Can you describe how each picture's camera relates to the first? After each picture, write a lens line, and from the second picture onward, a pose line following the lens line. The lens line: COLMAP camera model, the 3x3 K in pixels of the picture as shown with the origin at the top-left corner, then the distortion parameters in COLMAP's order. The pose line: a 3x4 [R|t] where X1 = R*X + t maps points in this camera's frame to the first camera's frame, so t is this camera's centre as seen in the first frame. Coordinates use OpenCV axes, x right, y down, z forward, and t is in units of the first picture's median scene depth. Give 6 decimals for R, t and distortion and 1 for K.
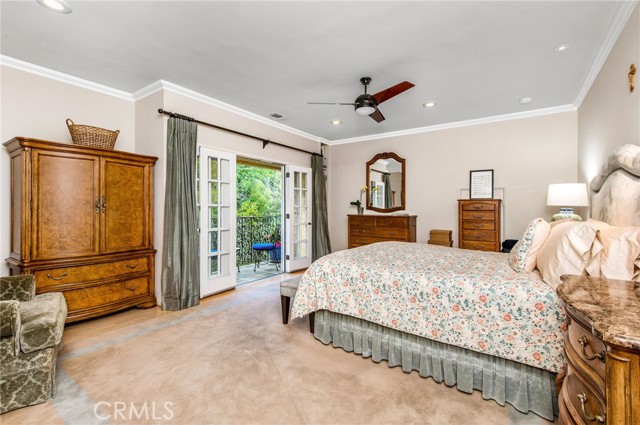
lens RADIAL K [[286.3, 0, 320.0], [0, 286.3, 212.5], [0, 0, 1]] dist [-0.001067, -0.000069]
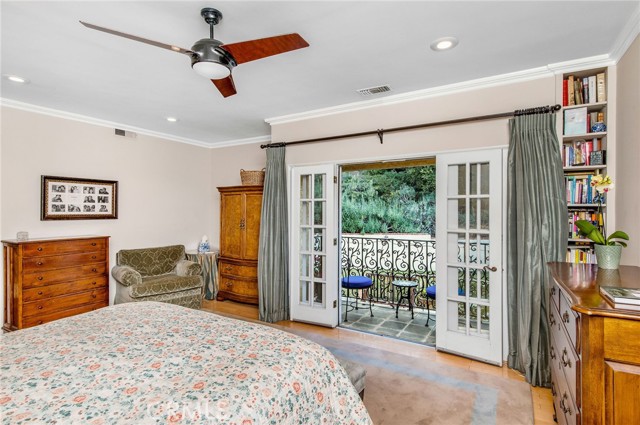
lens RADIAL K [[330.5, 0, 320.0], [0, 330.5, 212.5], [0, 0, 1]] dist [0.002733, 0.000574]
pose [[0.060198, 0.013841, -0.998091, 0.691495], [-0.001880, 0.999904, 0.013753, -0.085931], [0.998185, 0.001049, 0.060218, 0.973521]]
